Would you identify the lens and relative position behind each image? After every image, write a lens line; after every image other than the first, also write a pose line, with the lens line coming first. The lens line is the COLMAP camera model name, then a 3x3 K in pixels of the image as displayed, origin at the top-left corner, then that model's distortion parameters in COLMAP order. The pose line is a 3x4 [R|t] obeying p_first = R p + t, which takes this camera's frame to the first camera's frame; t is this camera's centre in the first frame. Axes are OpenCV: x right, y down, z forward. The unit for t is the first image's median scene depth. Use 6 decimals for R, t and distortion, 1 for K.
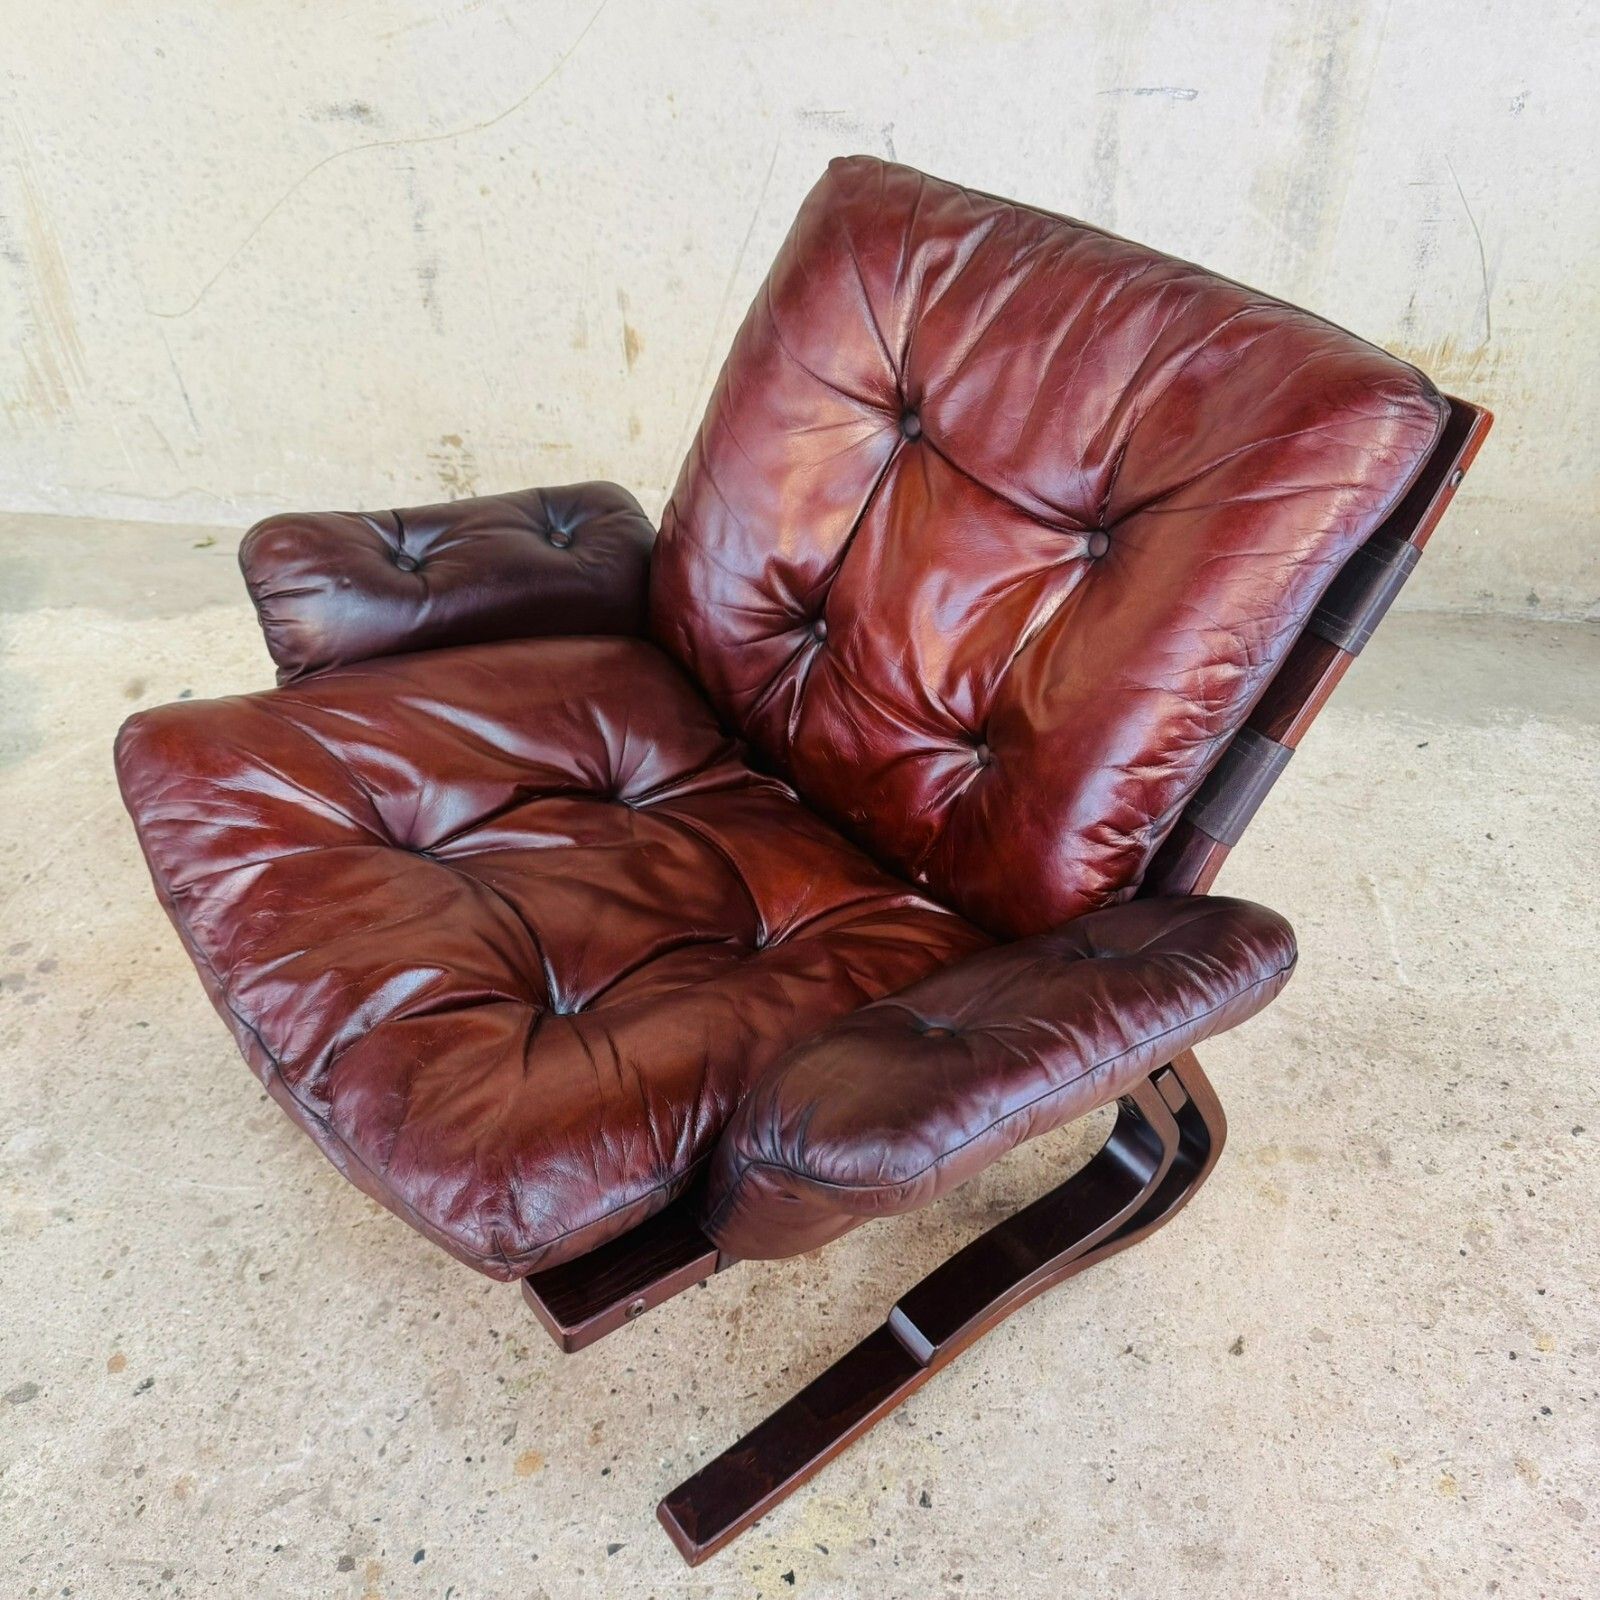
lens RADIAL K [[1542.6, 0, 800.7], [0, 1542.6, 869.1], [0, 0, 1]] dist [0.022735, -0.038962]
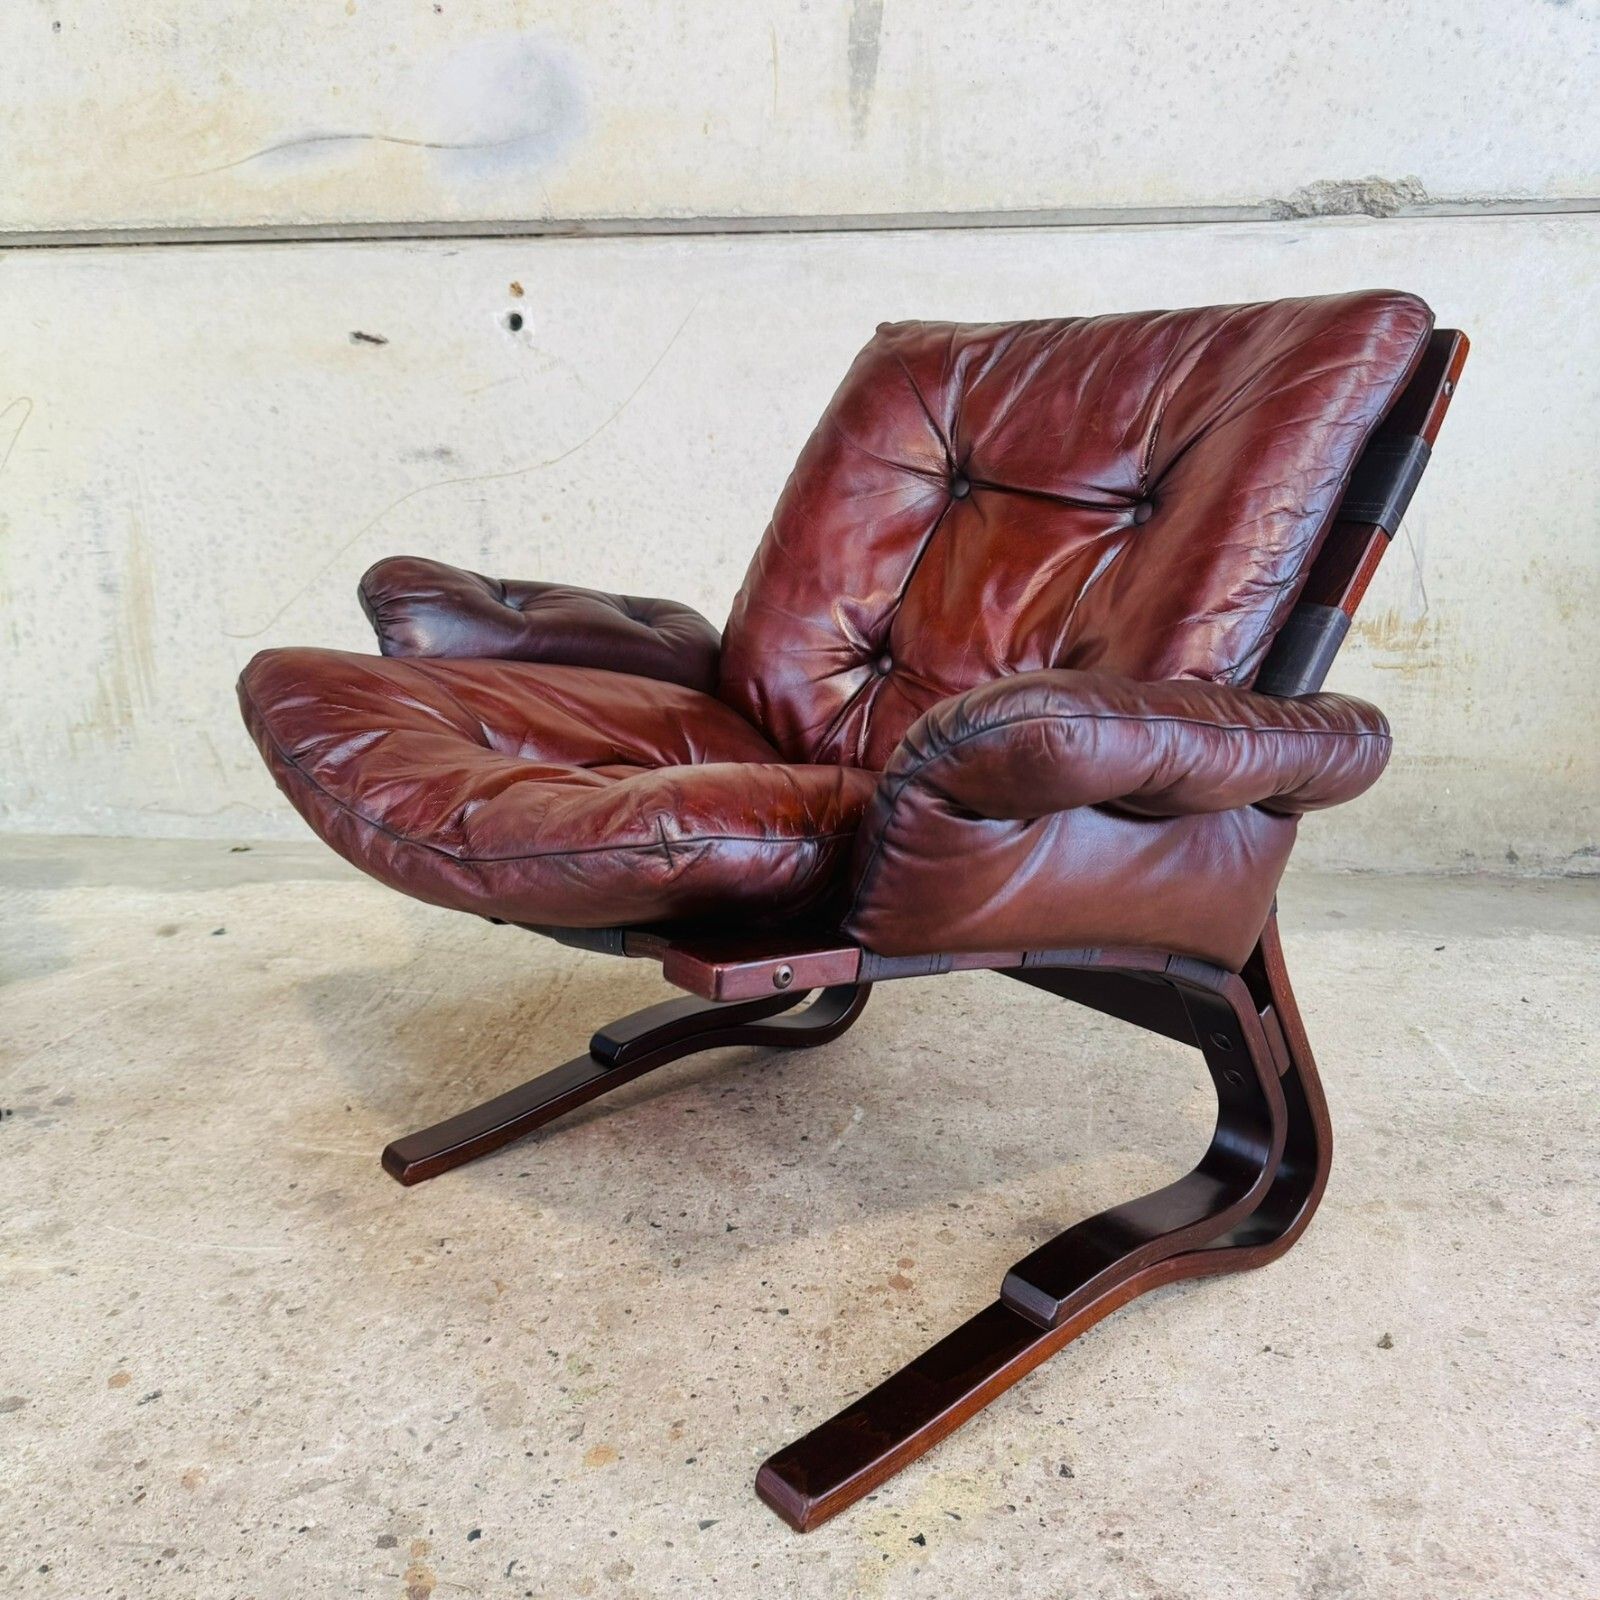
lens RADIAL K [[1562.0, 0, 799.8], [0, 1562.0, 862.3], [0, 0, 1]] dist [0.004925, -0.011680]
pose [[0.999218, -0.004985, 0.039227, -0.094640], [0.020782, 0.910171, -0.413710, 0.432211], [-0.033641, 0.414202, 0.909563, 0.069782]]
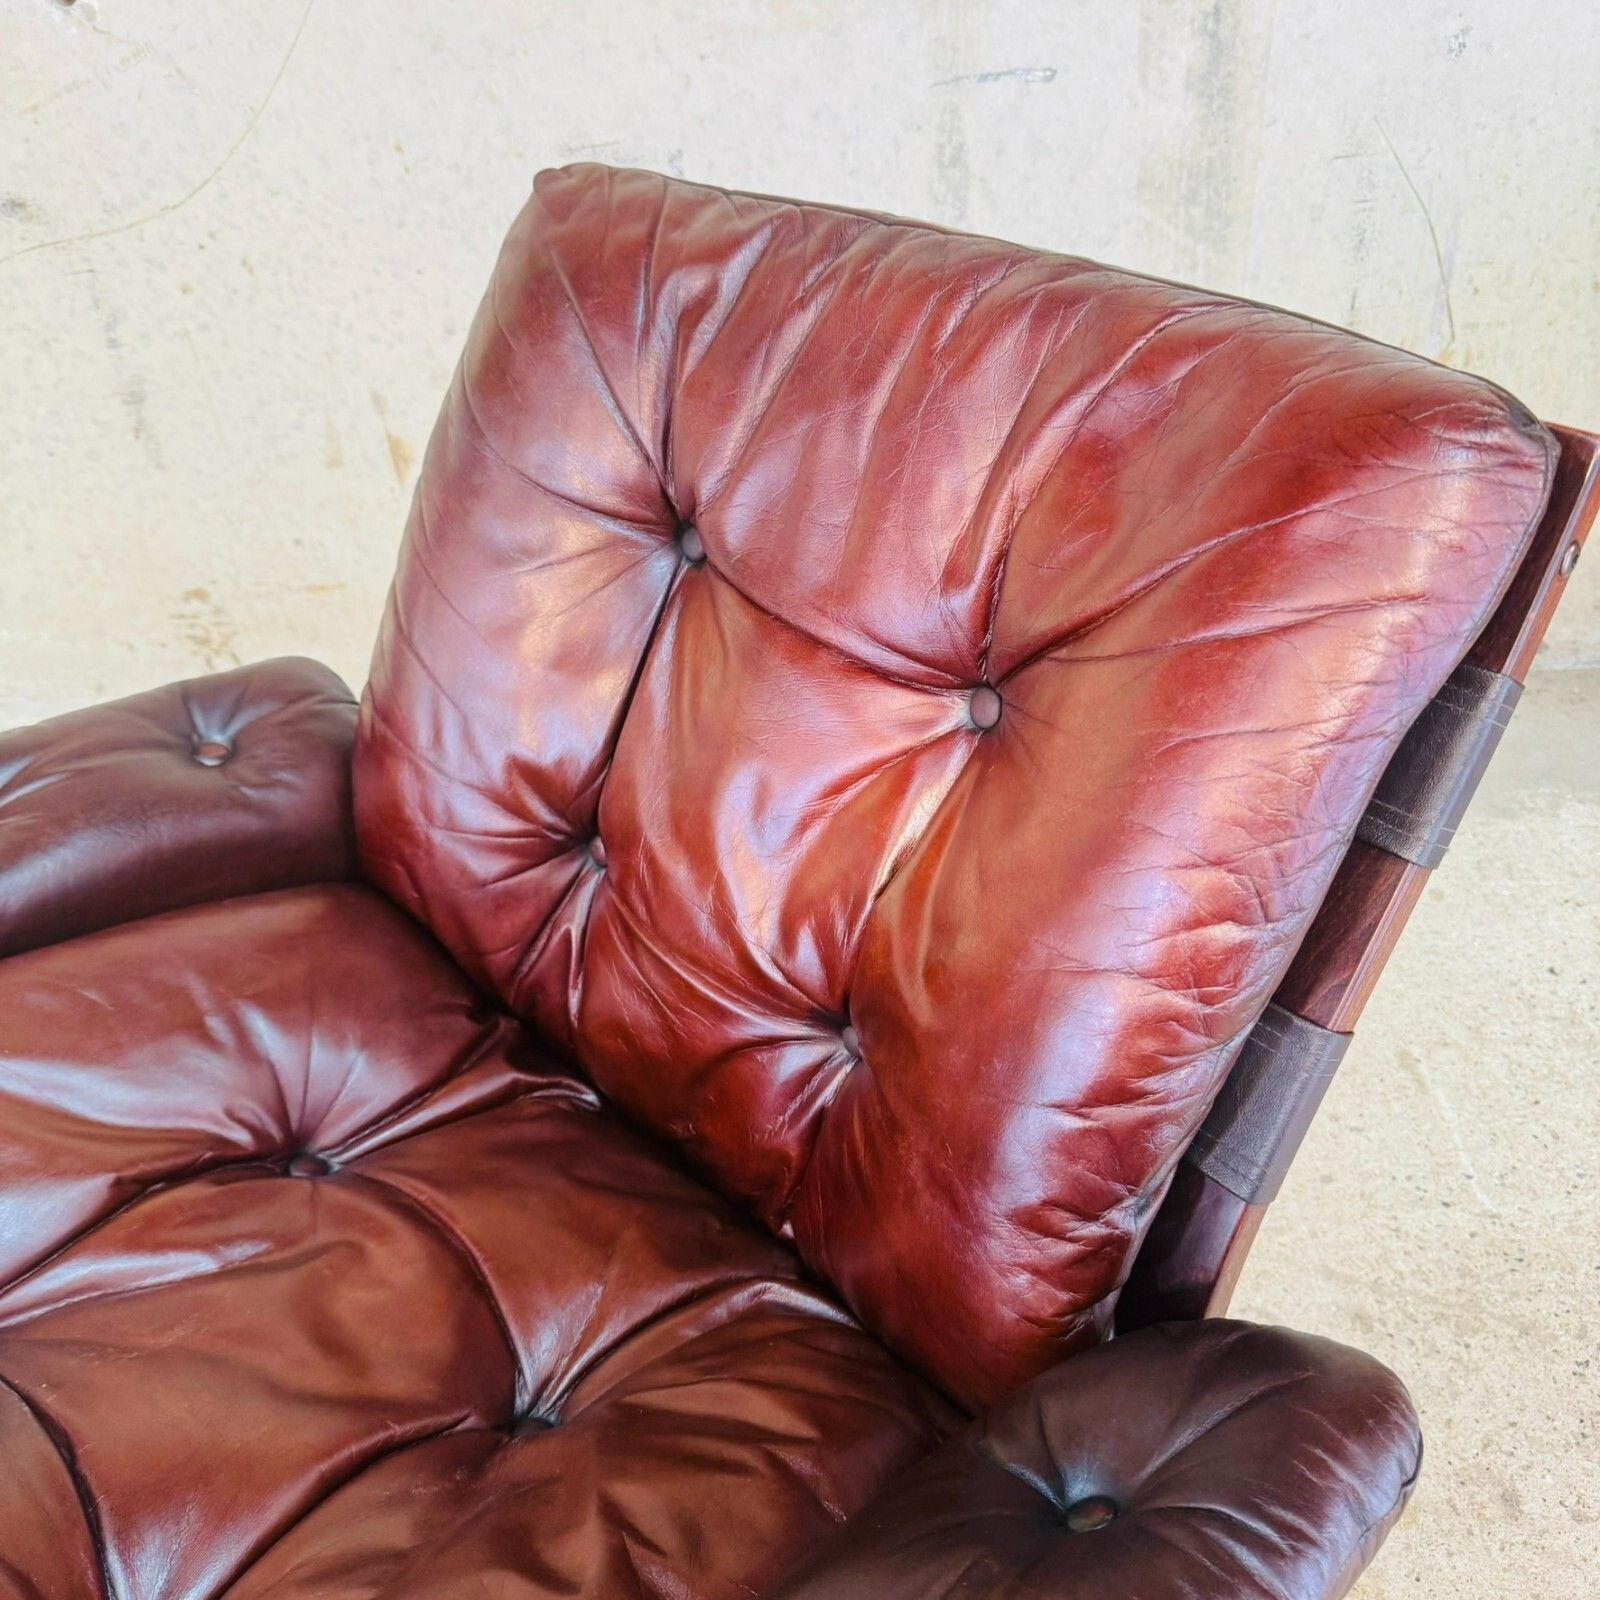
lens RADIAL K [[1562.0, 0, 799.8], [0, 1562.0, 862.3], [0, 0, 1]] dist [0.004925, -0.011680]
pose [[0.993020, -0.114000, 0.030241, 0.078713], [0.115407, 0.992071, -0.049768, -0.107196], [-0.024328, 0.052911, 0.998303, 0.318616]]
